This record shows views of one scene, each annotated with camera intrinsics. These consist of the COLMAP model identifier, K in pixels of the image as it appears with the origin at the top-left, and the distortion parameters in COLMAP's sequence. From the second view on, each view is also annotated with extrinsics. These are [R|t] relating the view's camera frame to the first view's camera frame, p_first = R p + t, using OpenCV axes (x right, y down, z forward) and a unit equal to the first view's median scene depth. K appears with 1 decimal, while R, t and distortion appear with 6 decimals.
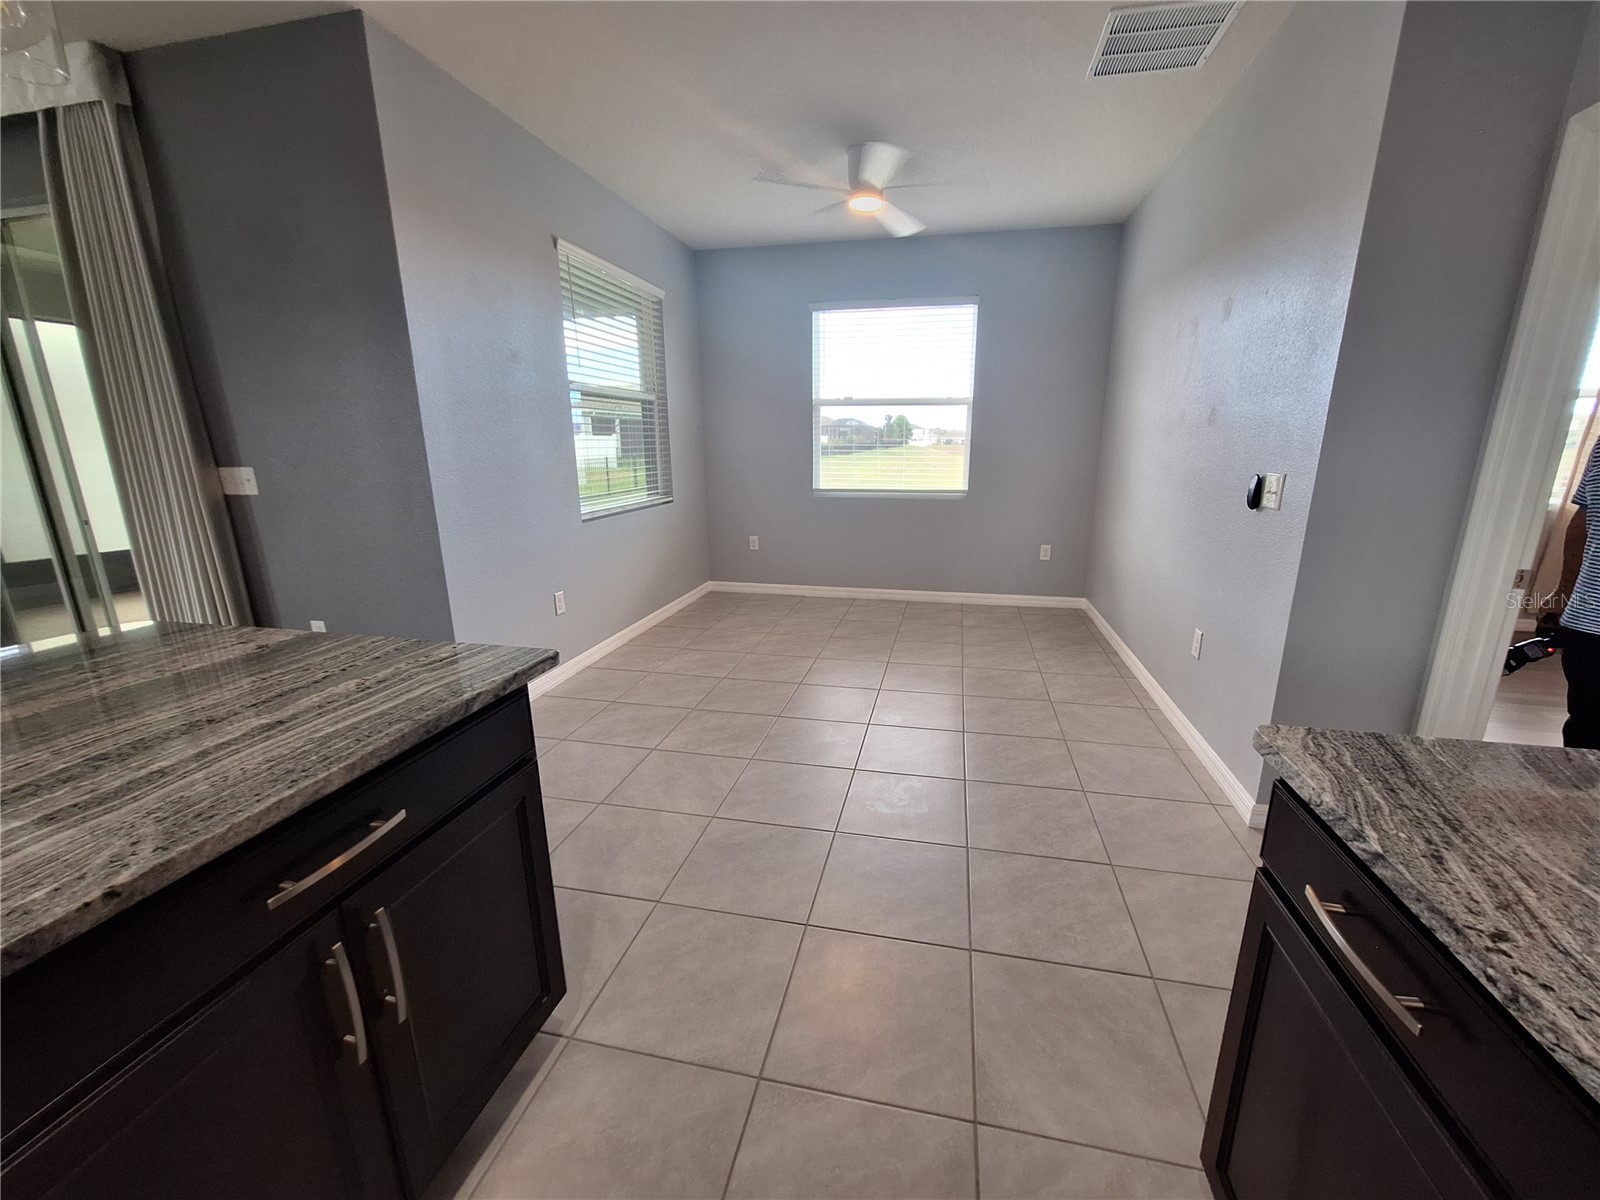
lens RADIAL K [[634.3, 0, 811.8], [0, 634.3, 598.0], [0, 0, 1]] dist [-0.011610, 0.005200]
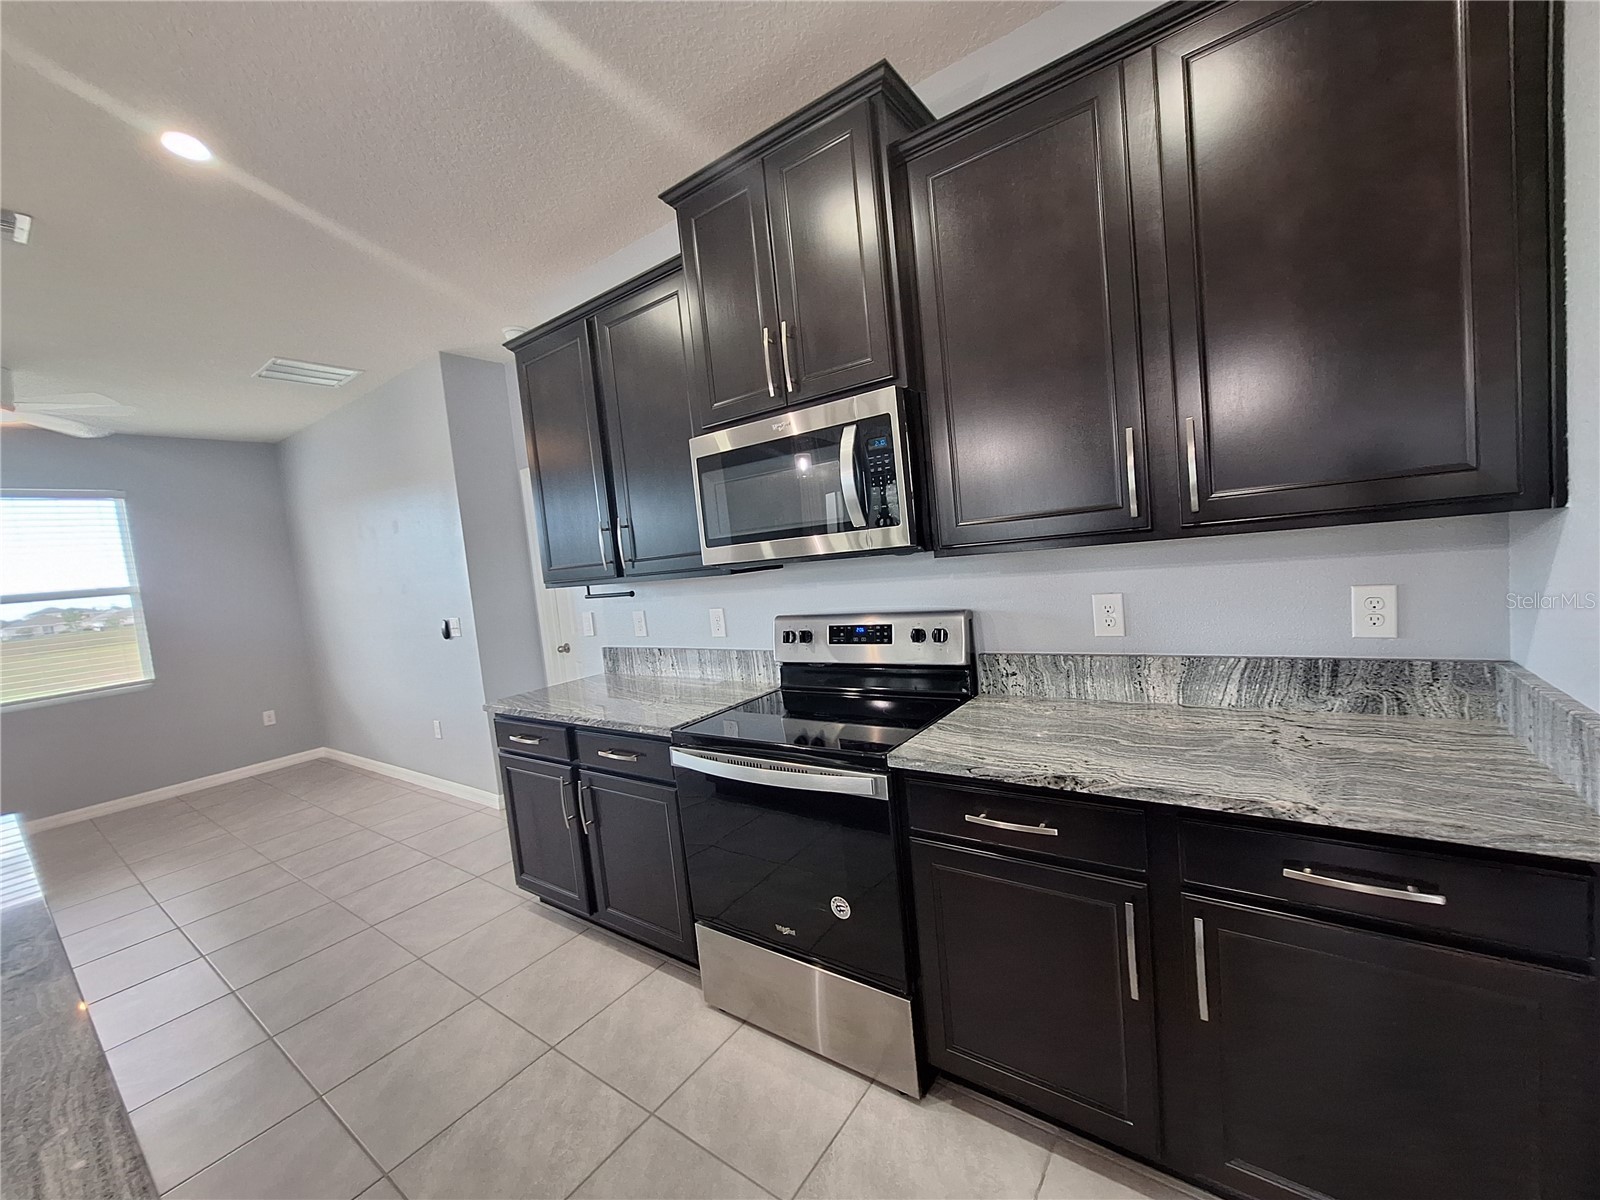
lens RADIAL K [[634.3, 0, 811.8], [0, 634.3, 598.0], [0, 0, 1]] dist [-0.011610, 0.005200]
pose [[0.389481, -0.105339, 0.914991, -1.071002], [0.313797, 0.949179, -0.024298, 0.236600], [-0.865931, 0.296586, 0.402742, -1.319905]]
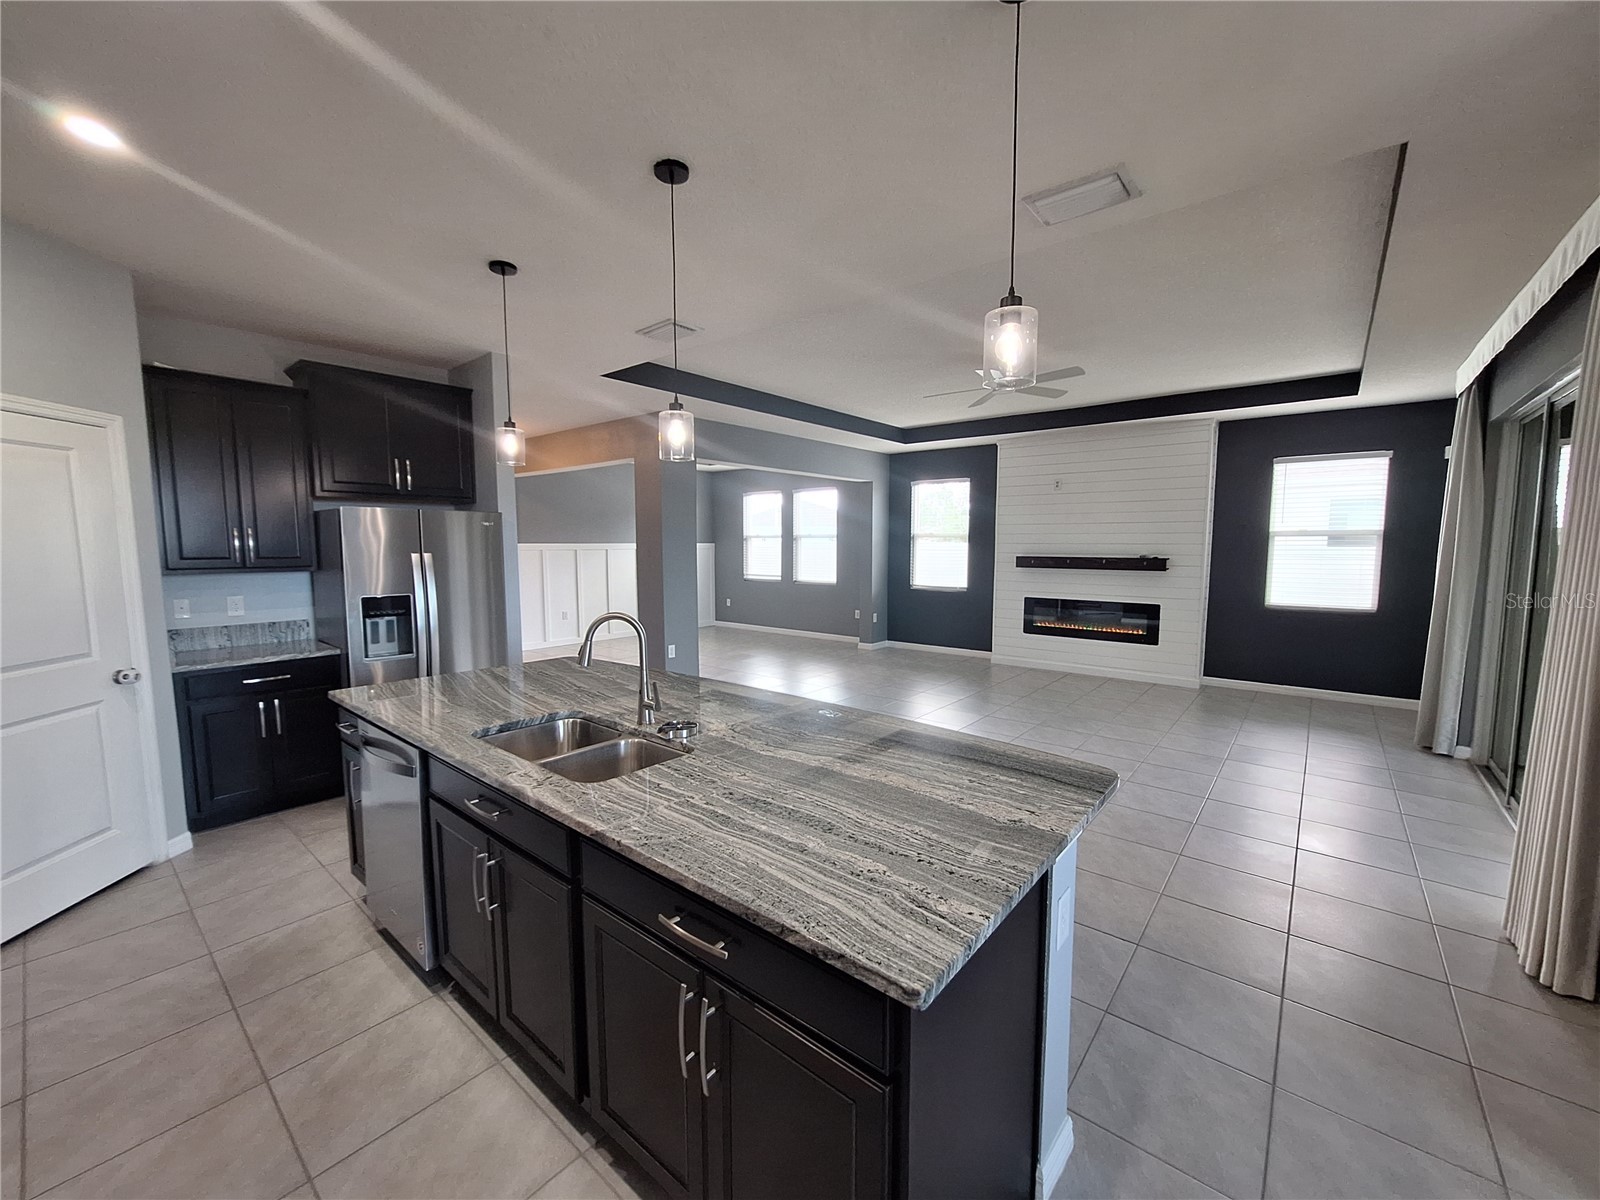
lens RADIAL K [[634.3, 0, 811.8], [0, 634.3, 598.0], [0, 0, 1]] dist [-0.011610, 0.005200]
pose [[-0.451023, 0.078865, -0.889021, 0.273035], [-0.213947, 0.957493, 0.193480, -0.515440], [0.866490, 0.277468, -0.414978, 1.256749]]
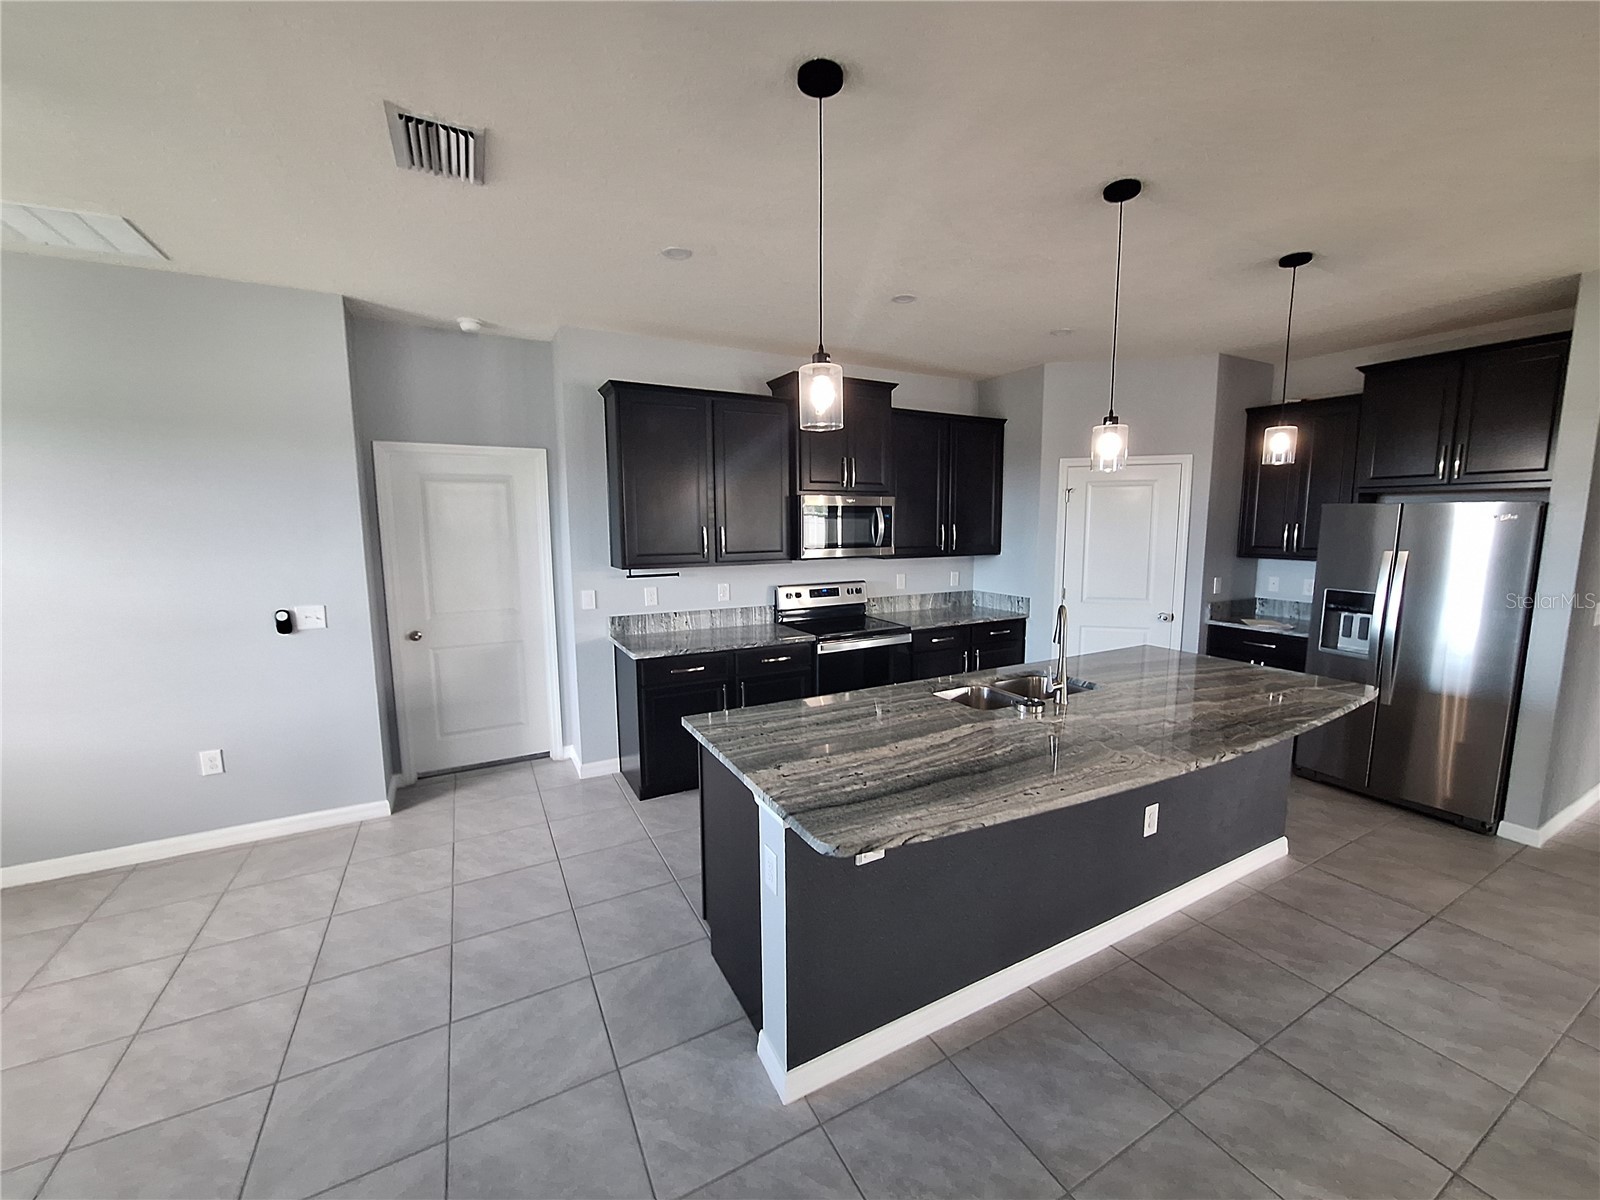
lens RADIAL K [[634.3, 0, 811.8], [0, 634.3, 598.0], [0, 0, 1]] dist [-0.011610, 0.005200]
pose [[-0.654669, -0.087171, 0.750873, -2.395716], [0.186785, 0.943871, 0.272430, -0.812545], [-0.732475, 0.318603, -0.601641, 2.048439]]
